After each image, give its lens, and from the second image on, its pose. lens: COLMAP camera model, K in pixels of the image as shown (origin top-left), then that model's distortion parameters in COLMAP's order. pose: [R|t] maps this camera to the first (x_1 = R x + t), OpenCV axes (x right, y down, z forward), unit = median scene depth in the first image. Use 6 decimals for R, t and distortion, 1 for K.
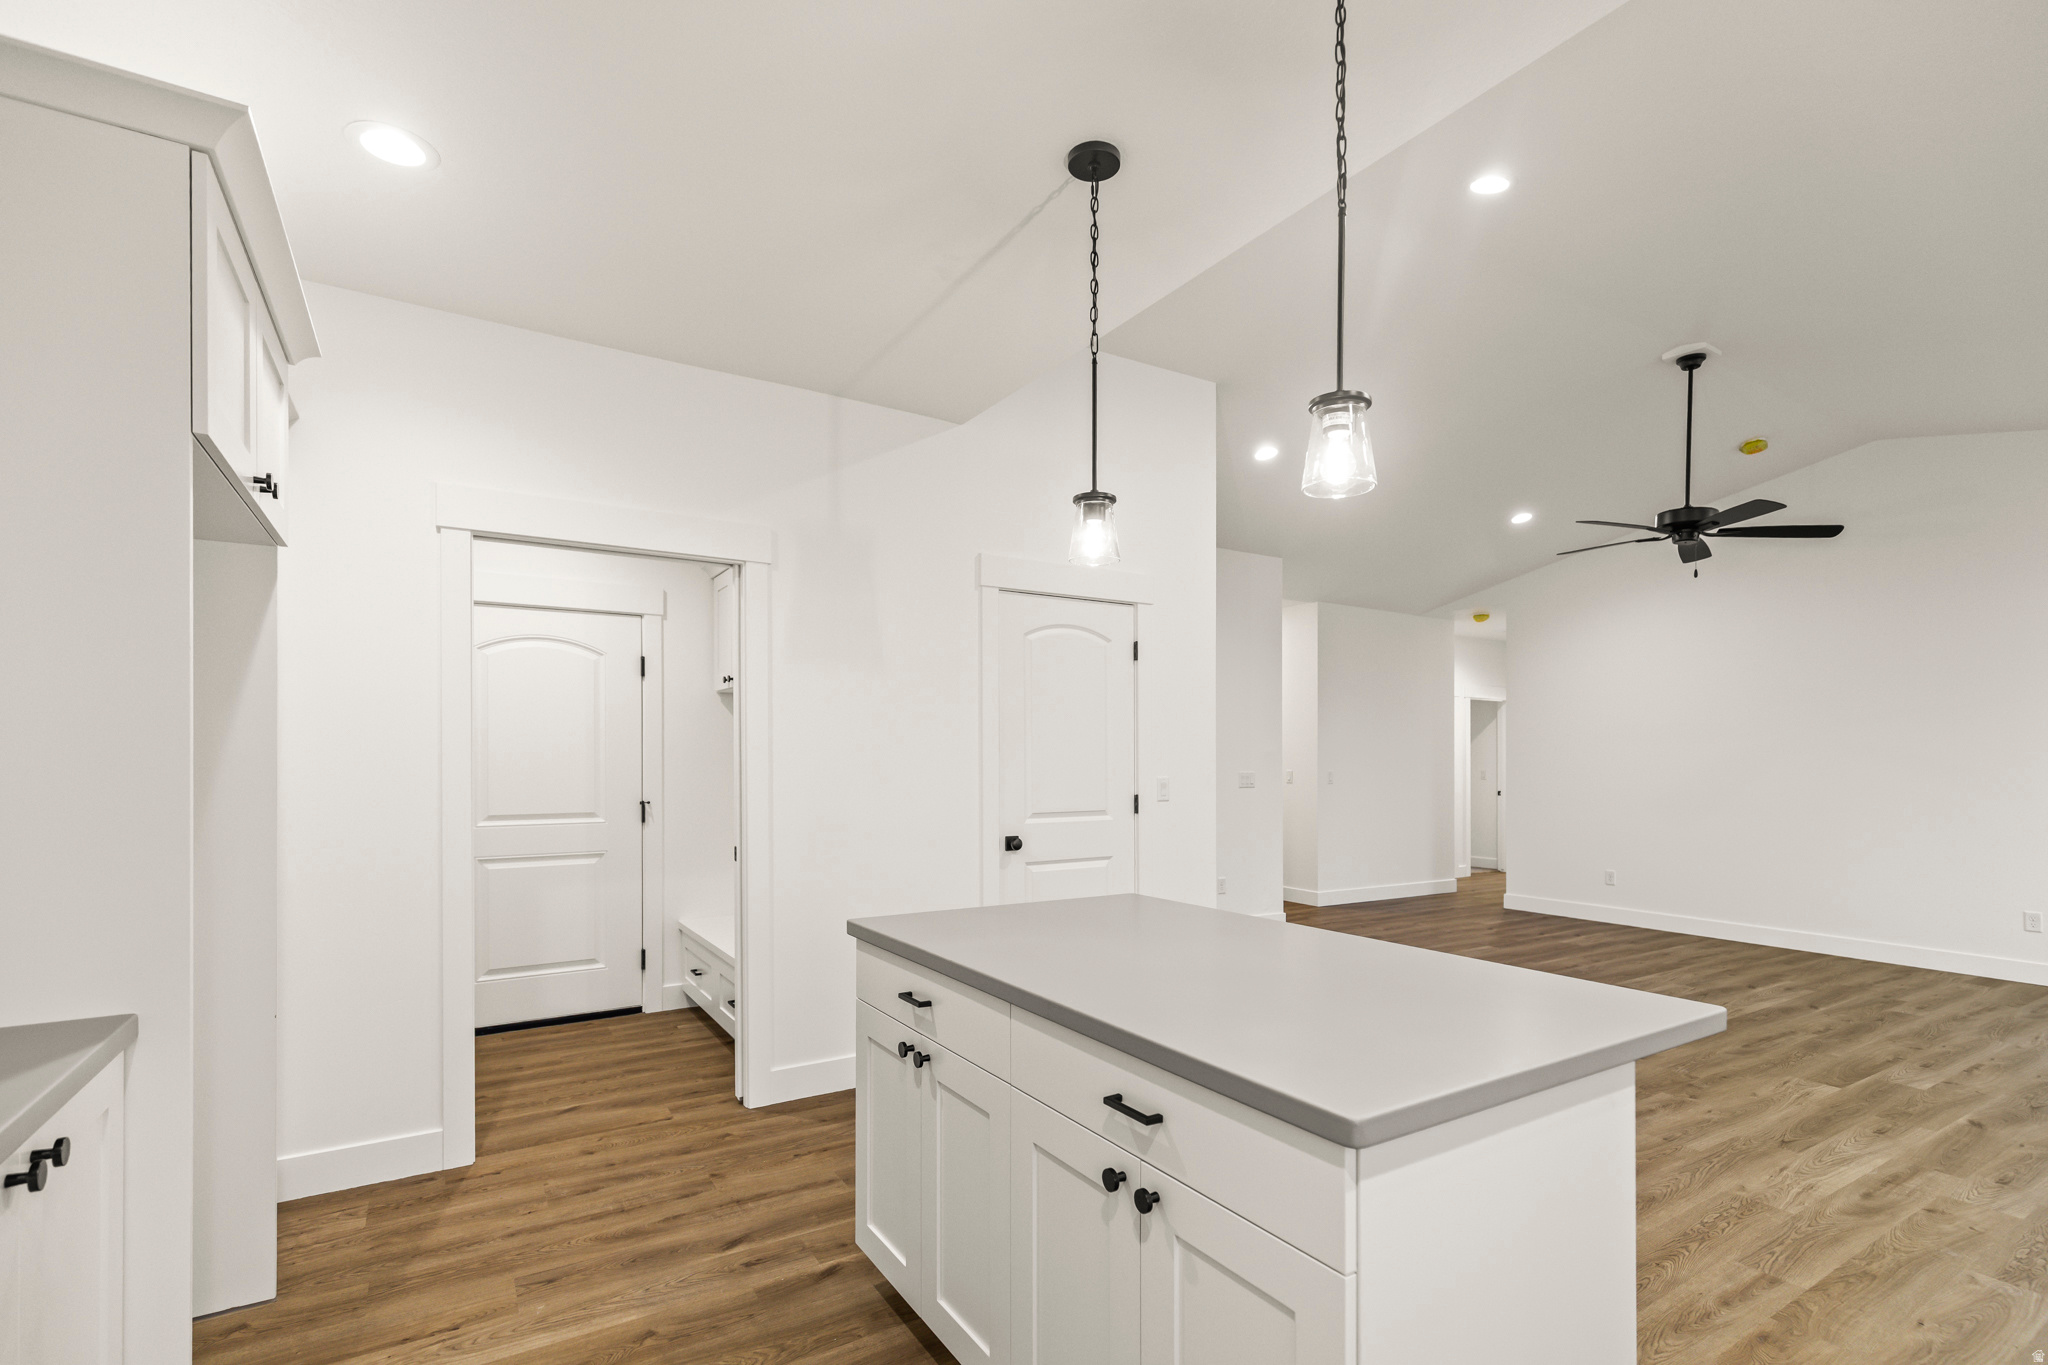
lens RADIAL K [[928.1, 0, 1063.4], [0, 928.1, 759.4], [0, 0, 1]] dist [0.013058, -0.002486]
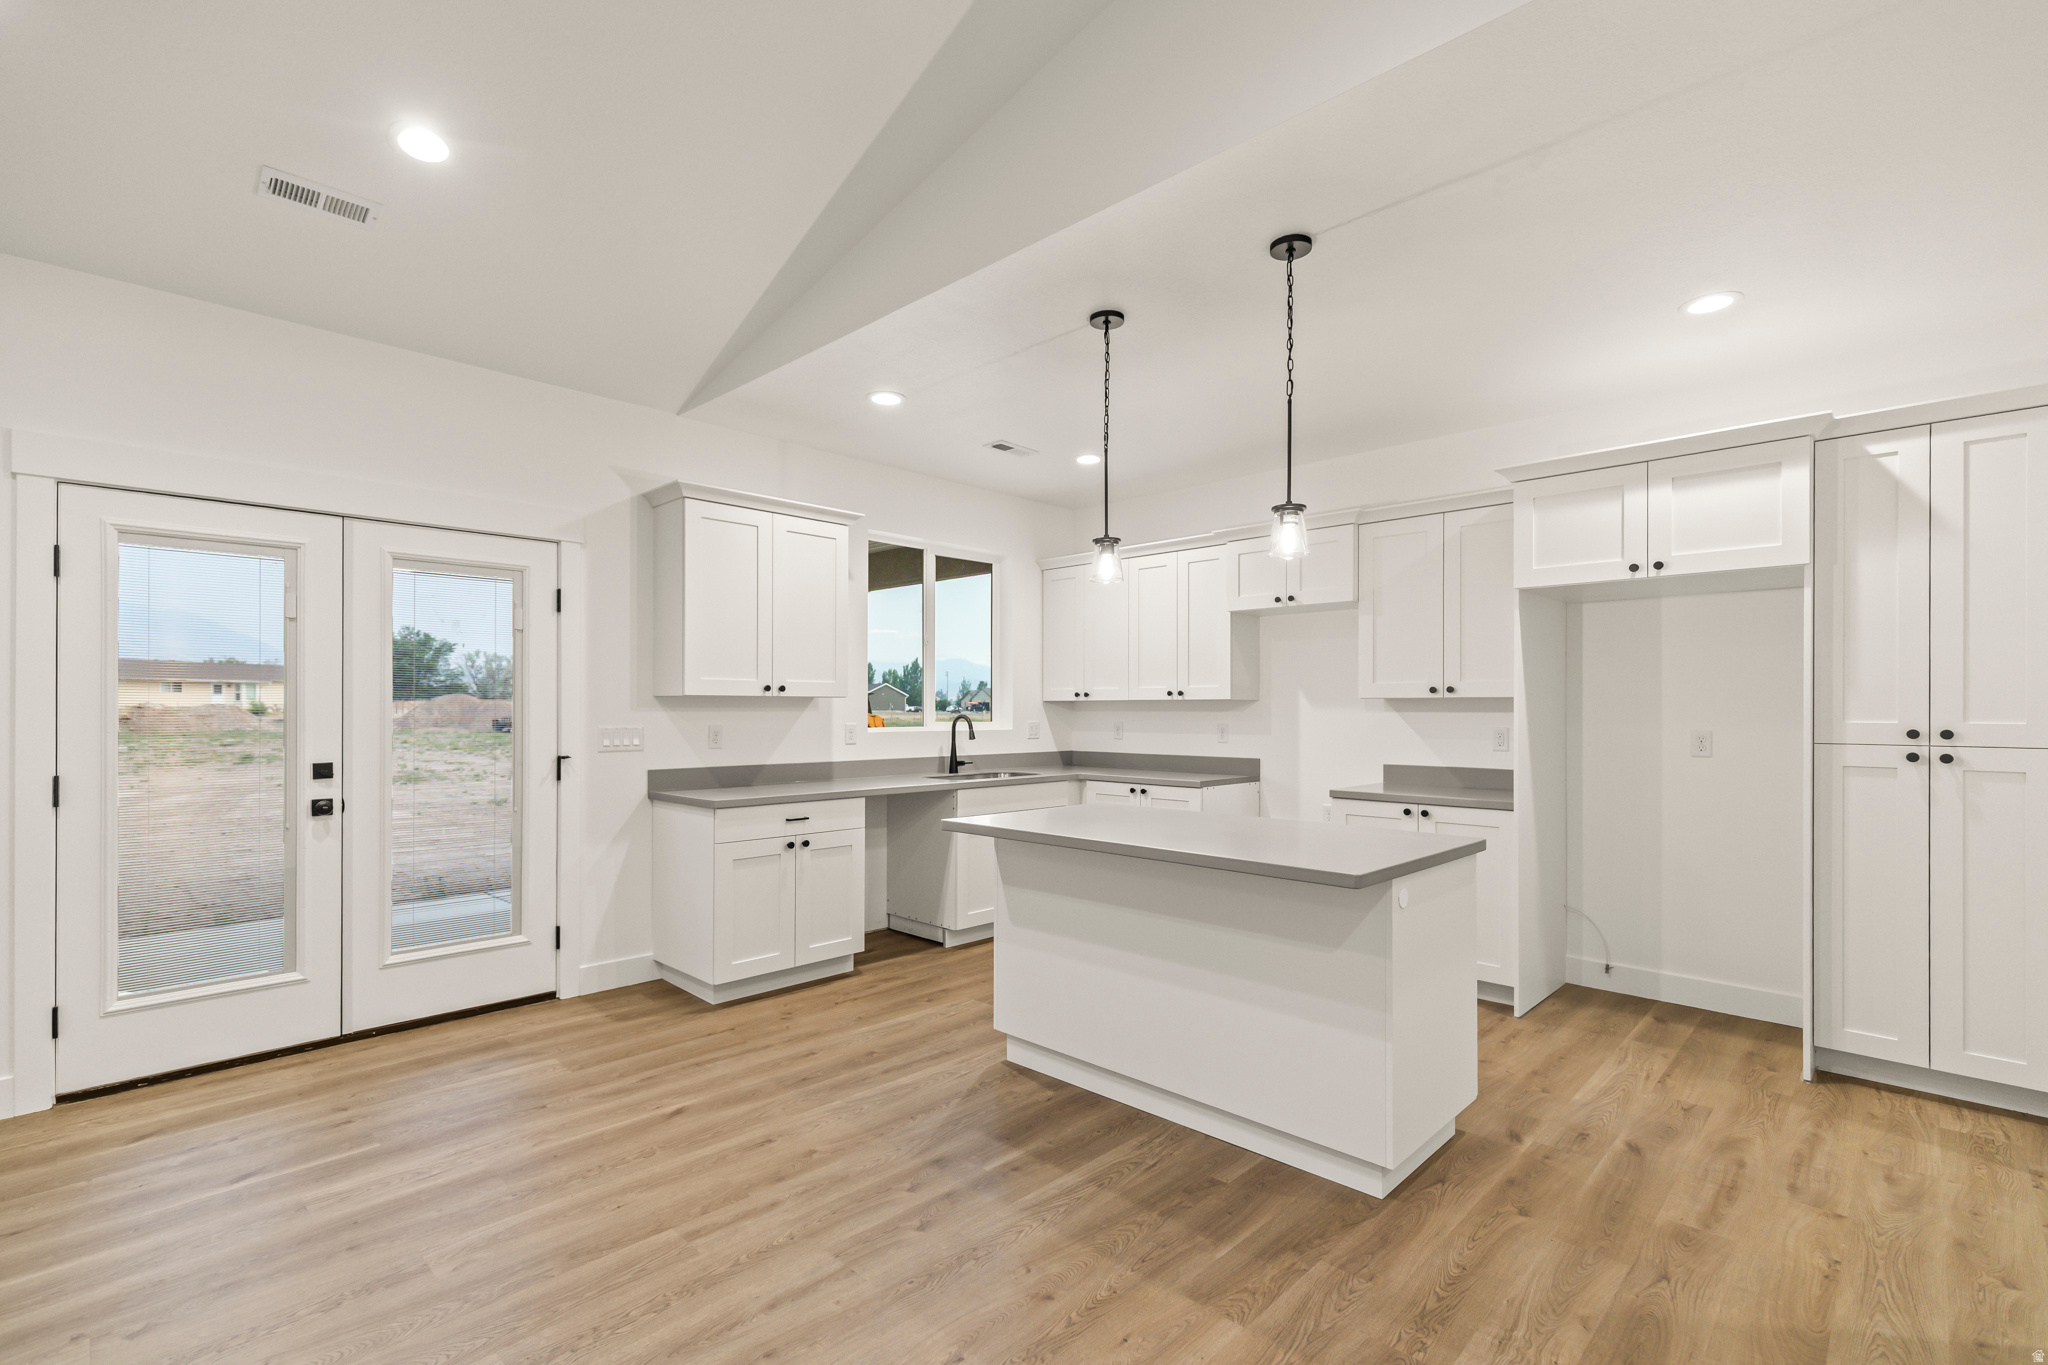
lens RADIAL K [[928.1, 0, 1029.5], [0, 928.1, 698.1], [0, 0, 1]] dist [0.013058, -0.002486]
pose [[-0.974015, -0.008652, -0.226319, 0.451682], [-0.005646, 0.999887, -0.013926, 0.002845], [0.226413, -0.012286, -0.973954, 1.444186]]
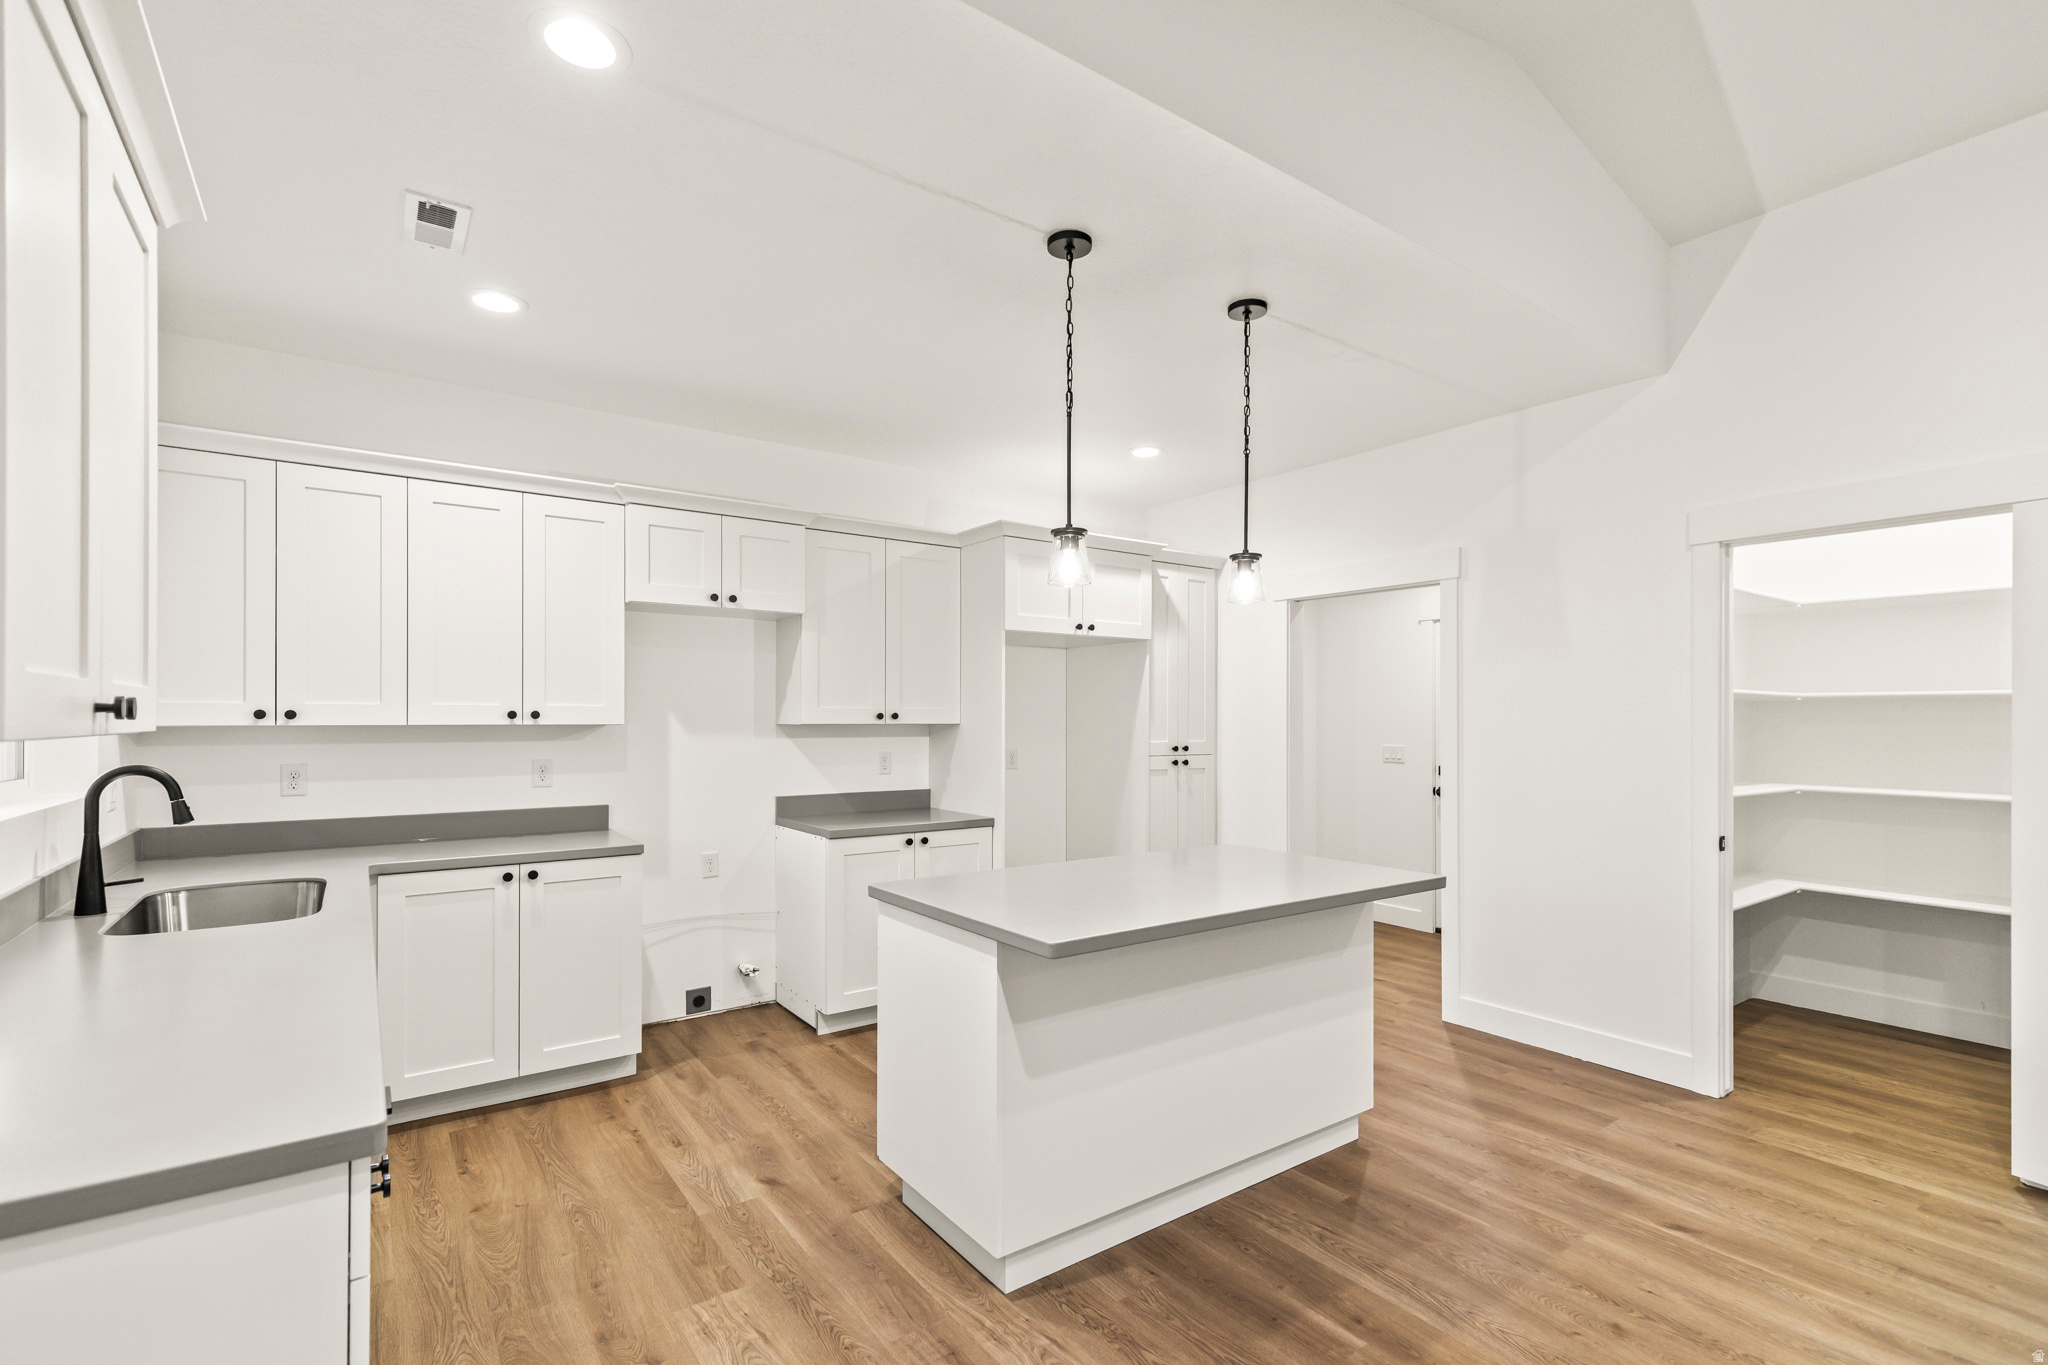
lens RADIAL K [[928.1, 0, 1019.8], [0, 928.1, 725.1], [0, 0, 1]] dist [0.013058, -0.002486]
pose [[0.052886, 0.005193, -0.998587, 0.916336], [-0.002186, 0.999985, 0.005085, -0.025397], [0.998598, 0.001914, 0.052897, 0.393021]]
